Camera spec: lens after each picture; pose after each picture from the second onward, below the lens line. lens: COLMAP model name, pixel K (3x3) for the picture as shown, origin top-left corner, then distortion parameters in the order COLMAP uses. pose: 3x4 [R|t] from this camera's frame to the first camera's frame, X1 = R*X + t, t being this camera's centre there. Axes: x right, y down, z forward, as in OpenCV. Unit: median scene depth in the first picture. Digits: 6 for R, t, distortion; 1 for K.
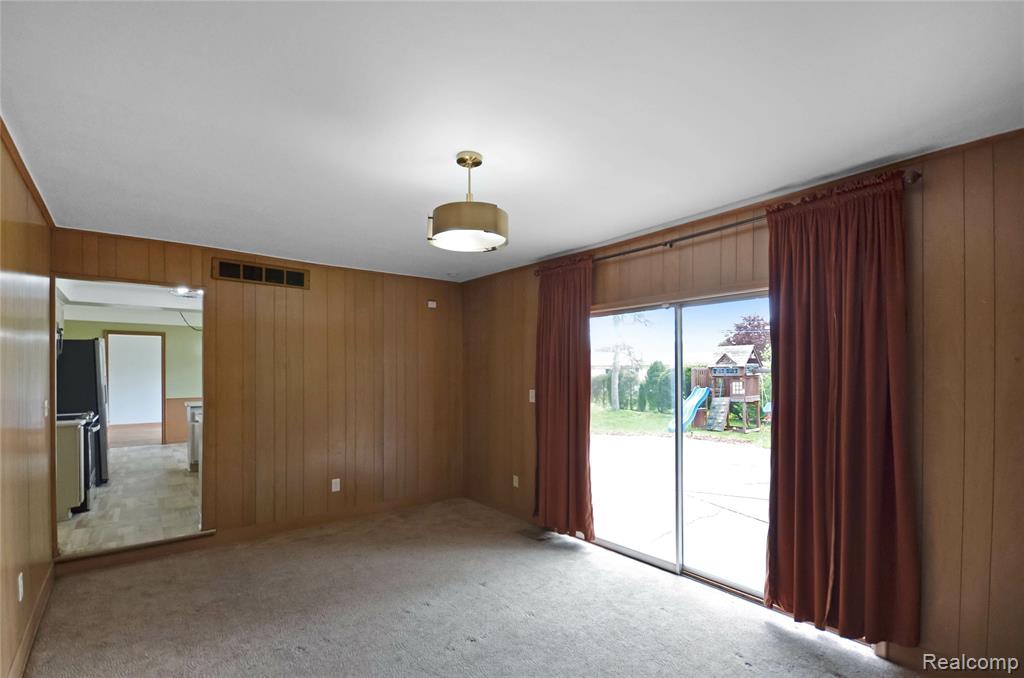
lens RADIAL K [[464.3, 0, 511.9], [0, 464.3, 372.2], [0, 0, 1]] dist [-0.001002, -0.000452]
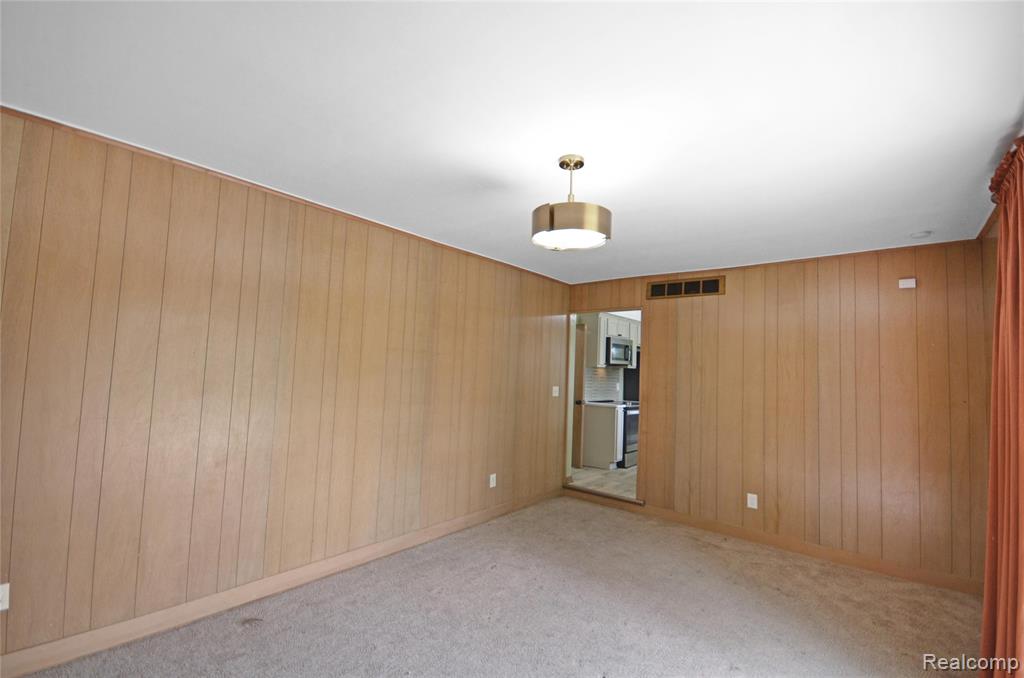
lens RADIAL K [[453.6, 0, 512.0], [0, 453.6, 339.0], [0, 0, 1]] dist [-0.001557, -0.000170]
pose [[0.191888, -0.053946, -0.979933, 0.493273], [-0.033449, 0.997549, -0.061466, -0.005202], [0.980847, 0.044572, 0.189613, 0.409632]]
